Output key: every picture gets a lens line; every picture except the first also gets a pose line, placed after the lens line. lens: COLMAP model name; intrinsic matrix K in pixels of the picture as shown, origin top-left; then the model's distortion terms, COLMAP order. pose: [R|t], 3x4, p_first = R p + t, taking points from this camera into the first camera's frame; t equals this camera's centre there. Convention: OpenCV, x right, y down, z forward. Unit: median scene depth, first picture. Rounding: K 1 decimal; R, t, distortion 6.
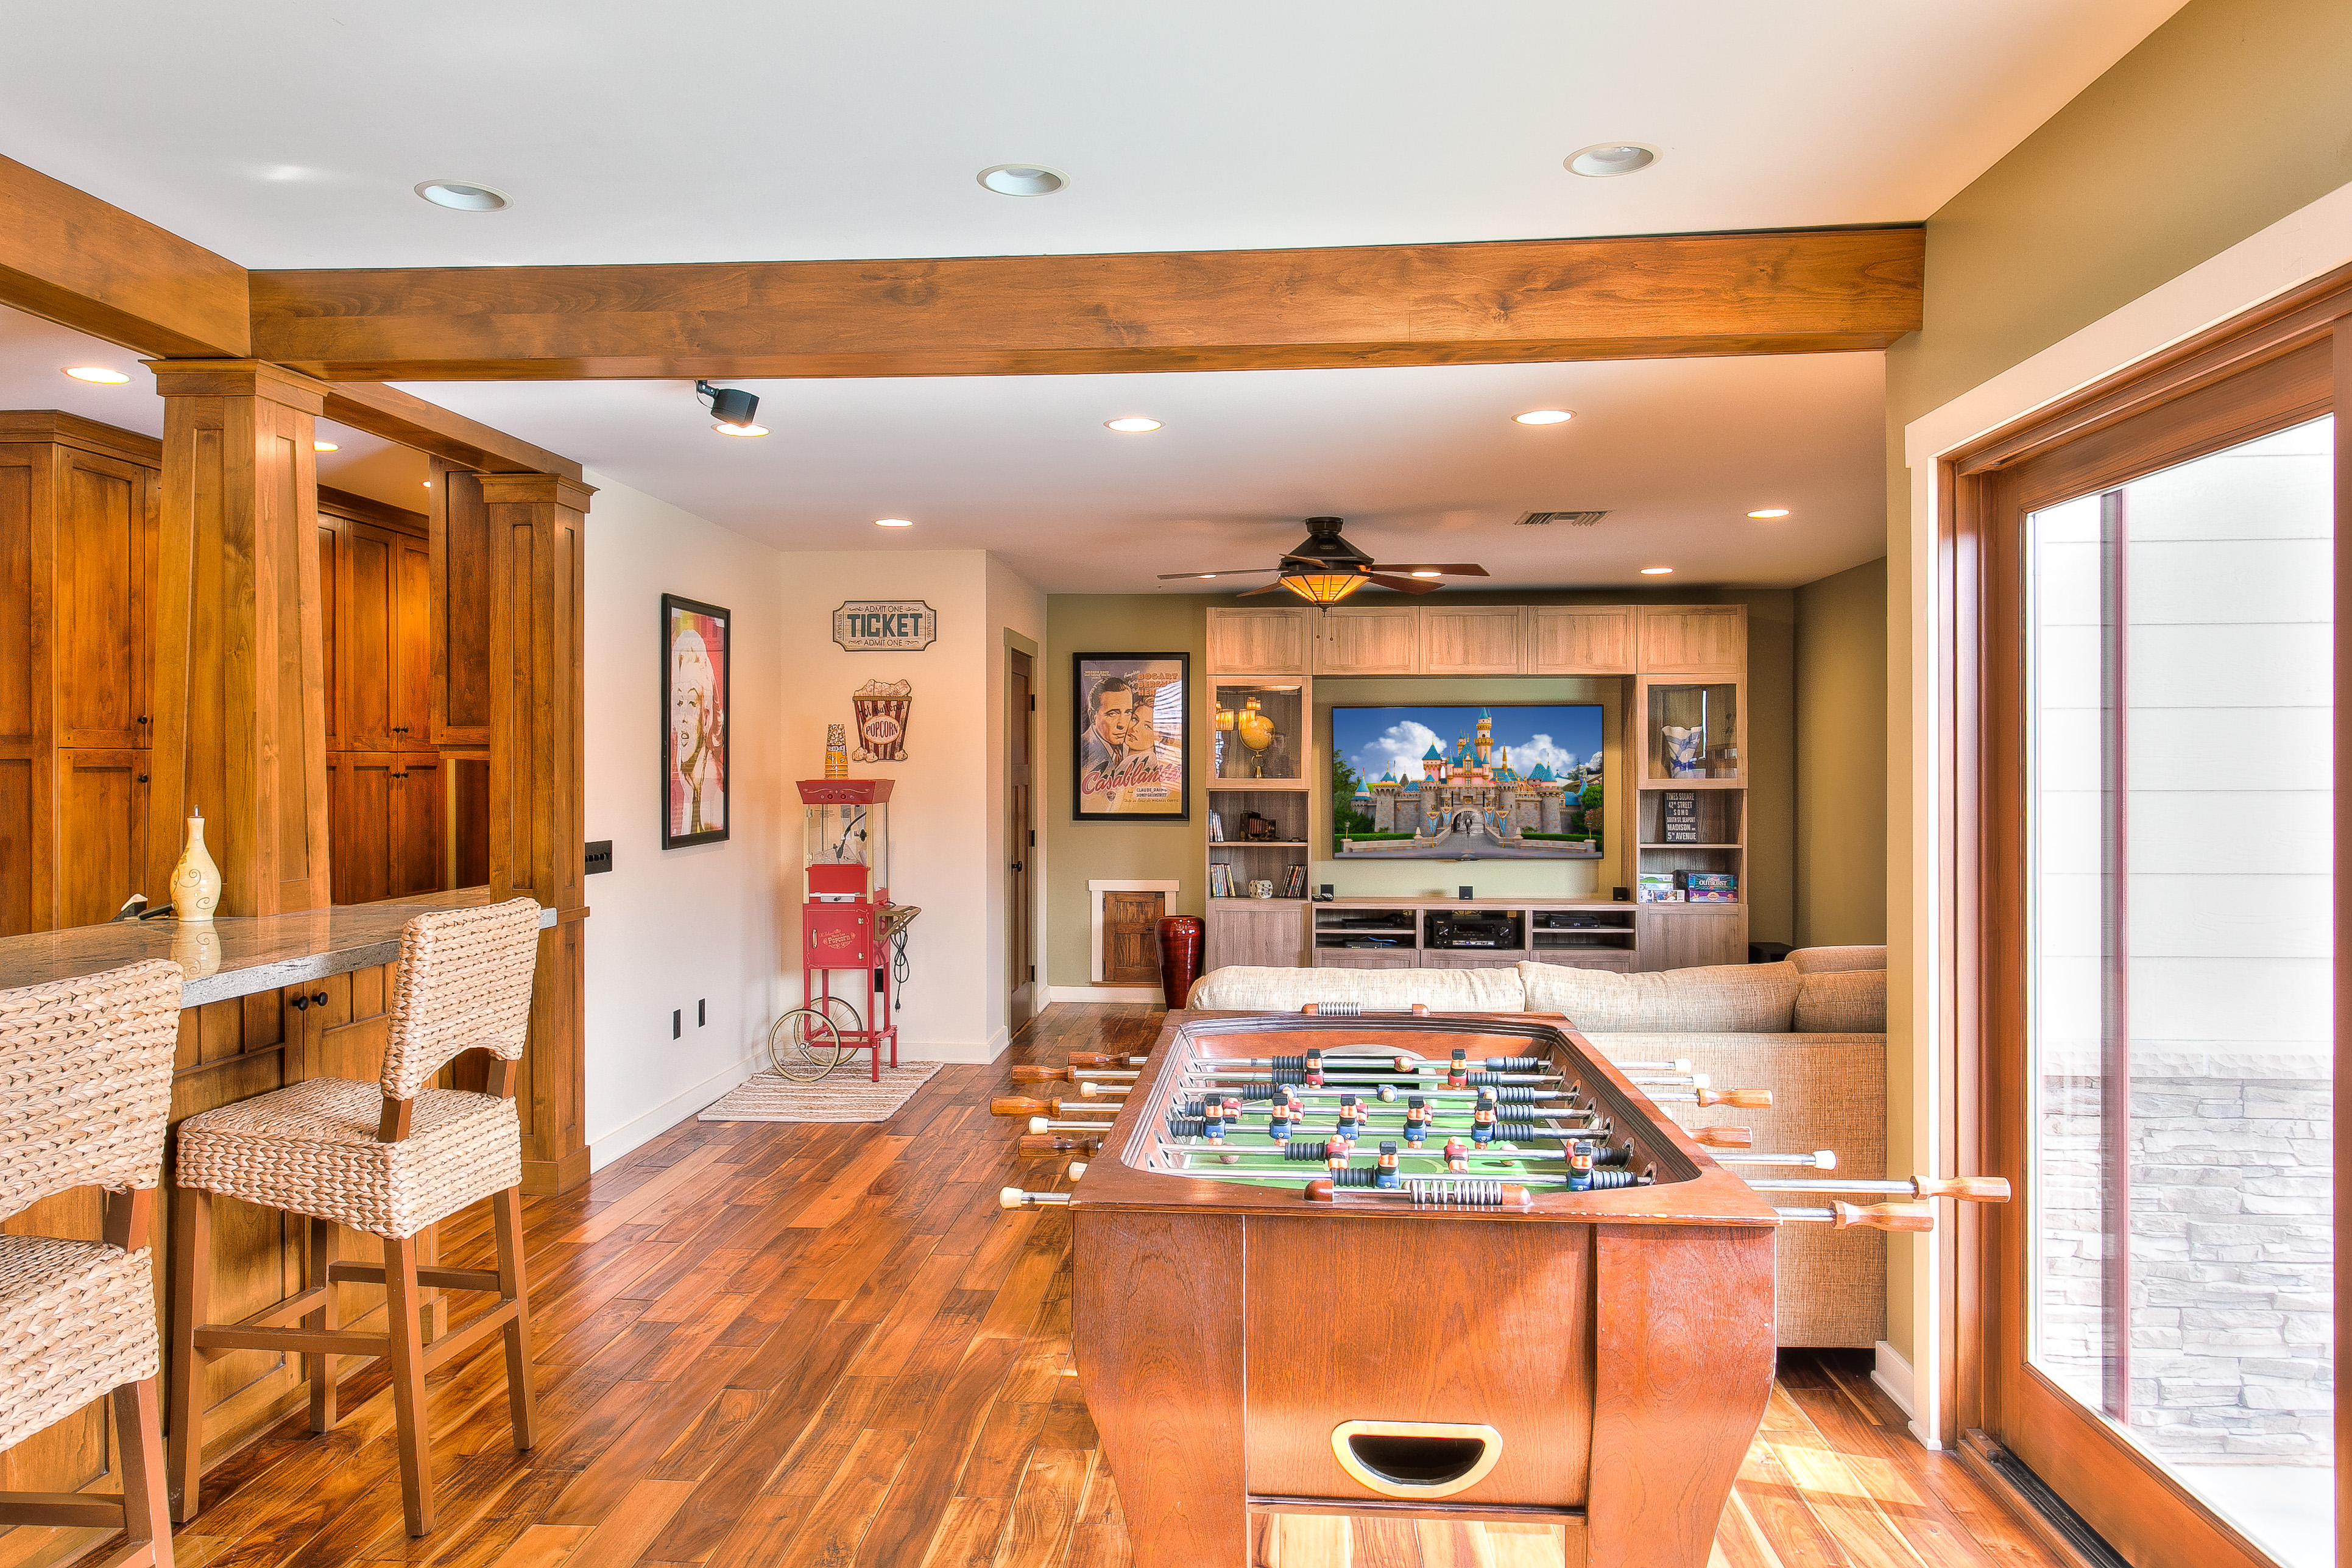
lens RADIAL K [[1598.4, 0, 1152.9], [0, 1598.4, 767.2], [0, 0, 1]] dist [0.003993, -0.002265]
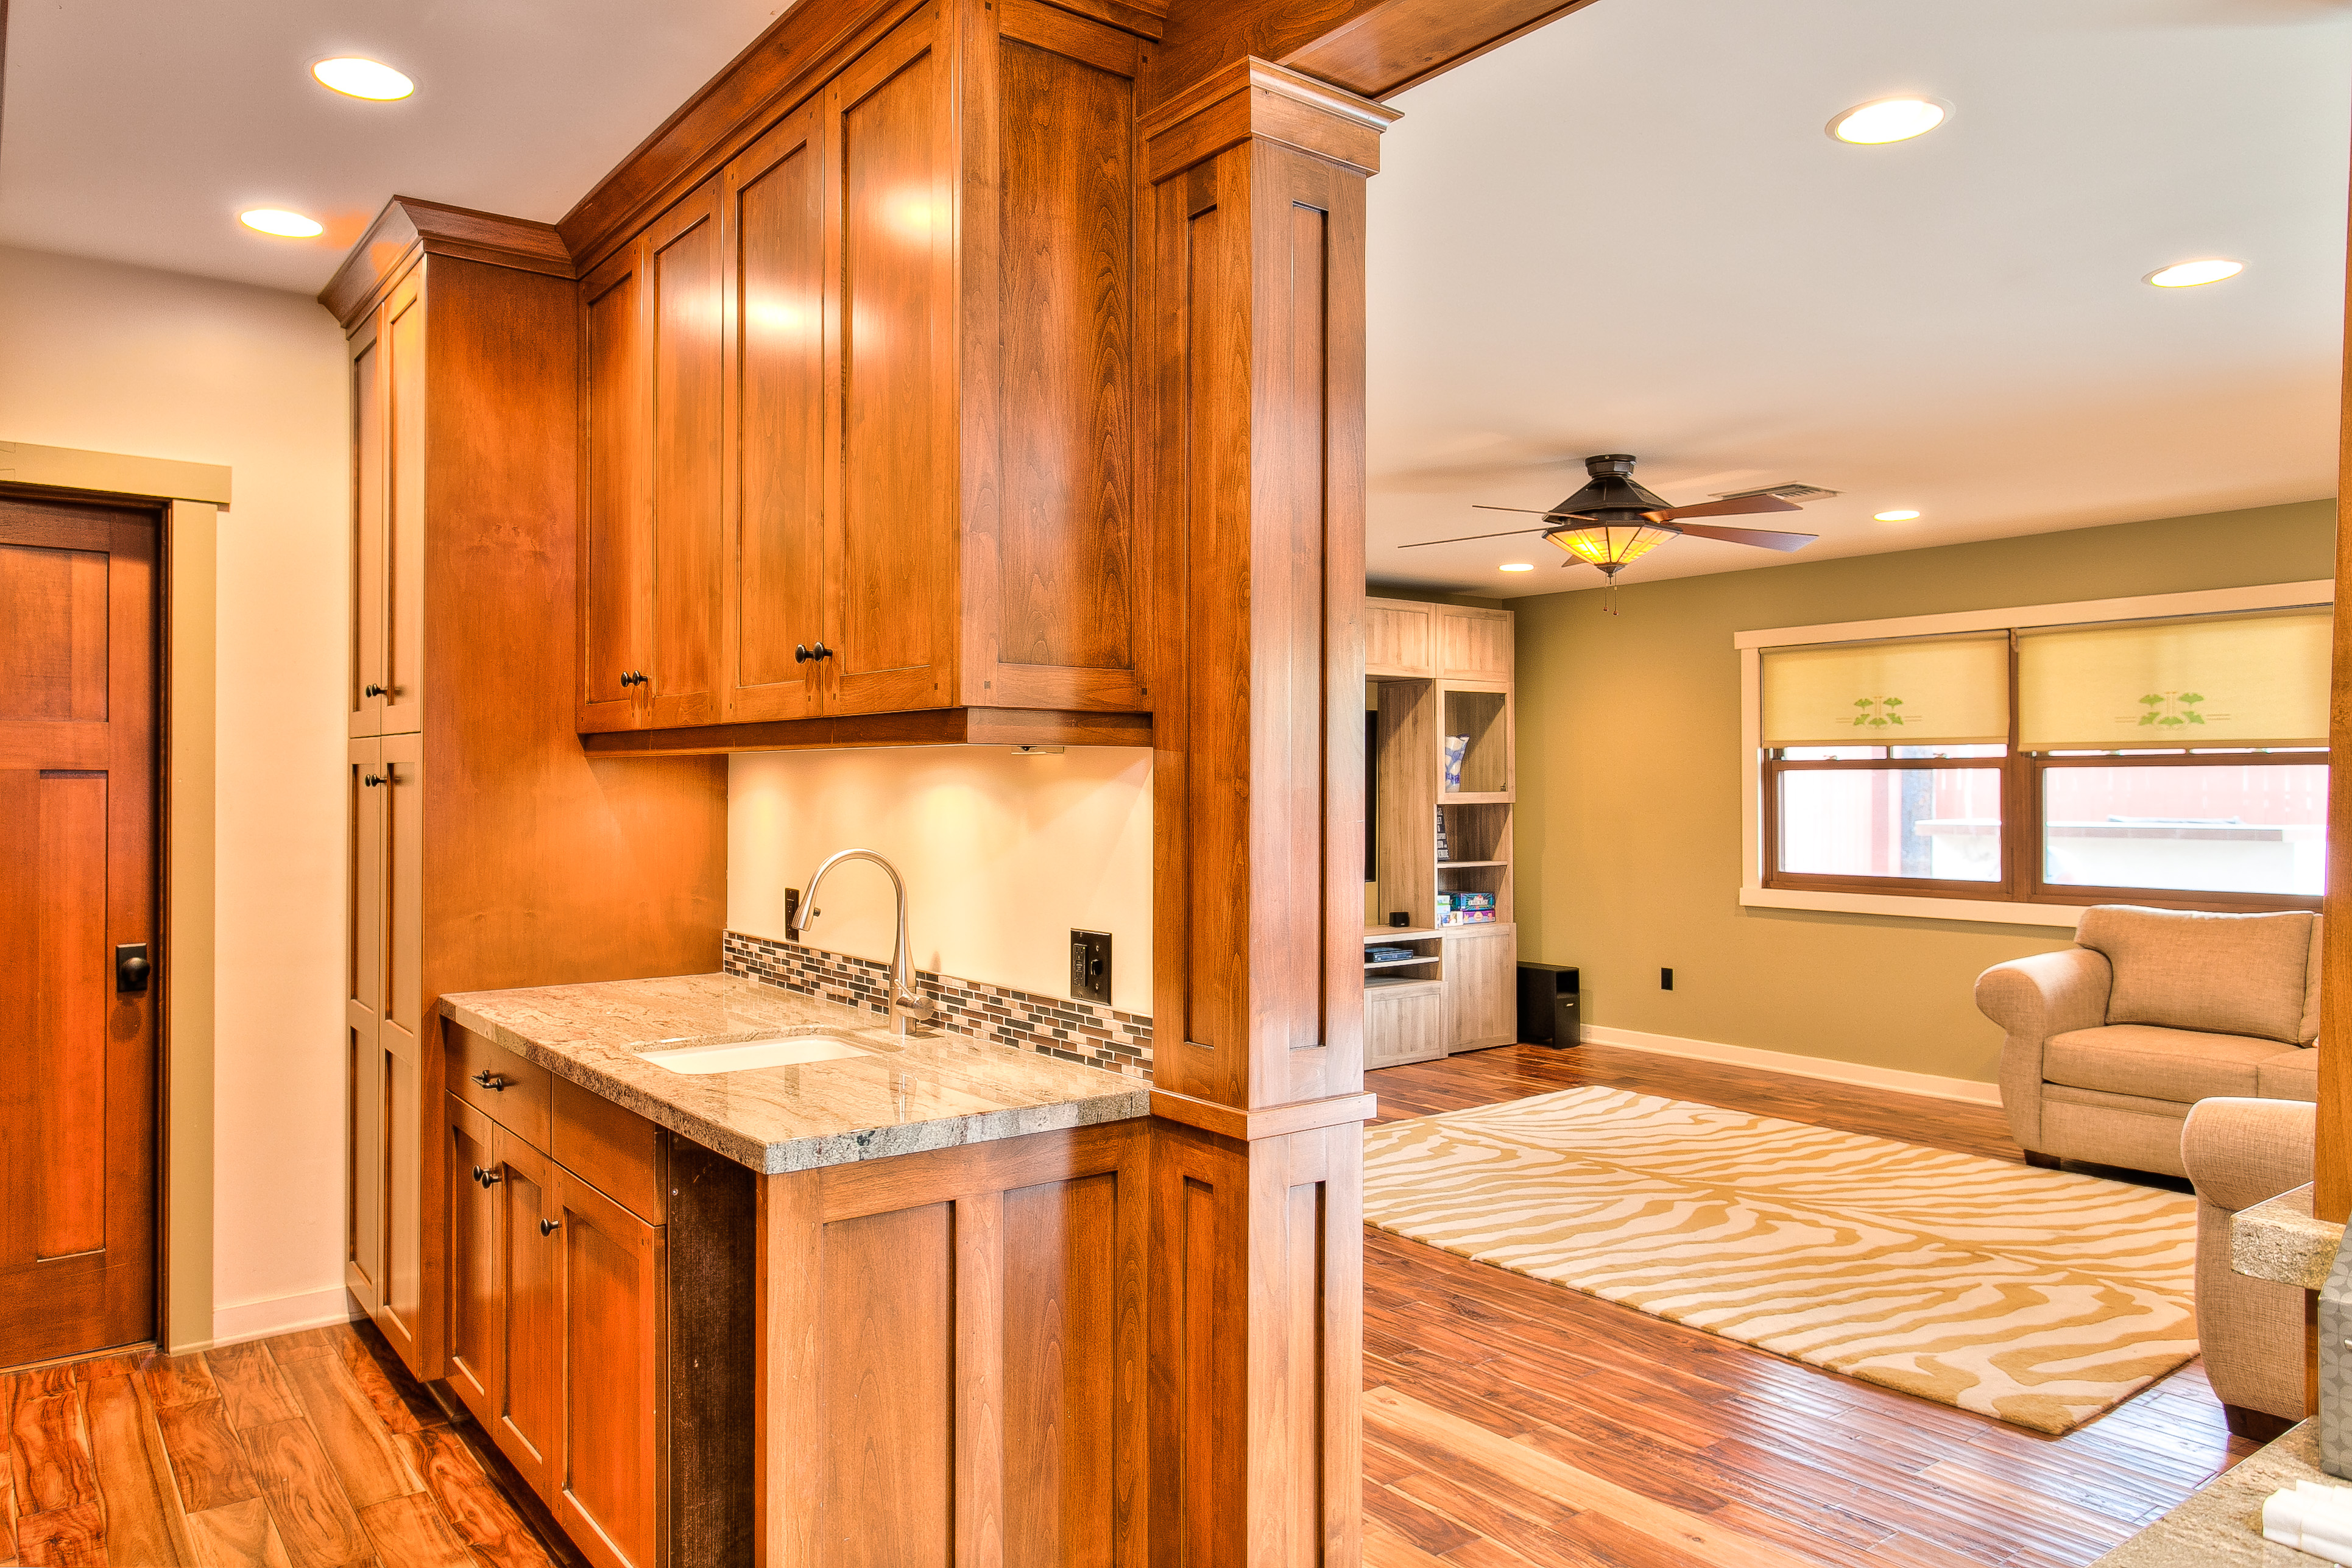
lens RADIAL K [[1598.4, 0, 1179.5], [0, 1598.4, 770.3], [0, 0, 1]] dist [0.003993, -0.002265]
pose [[0.741140, 0.006605, 0.671318, -0.424145], [-0.000487, 0.999957, -0.009301, 0.003014], [-0.671351, 0.006566, 0.741111, 0.419720]]
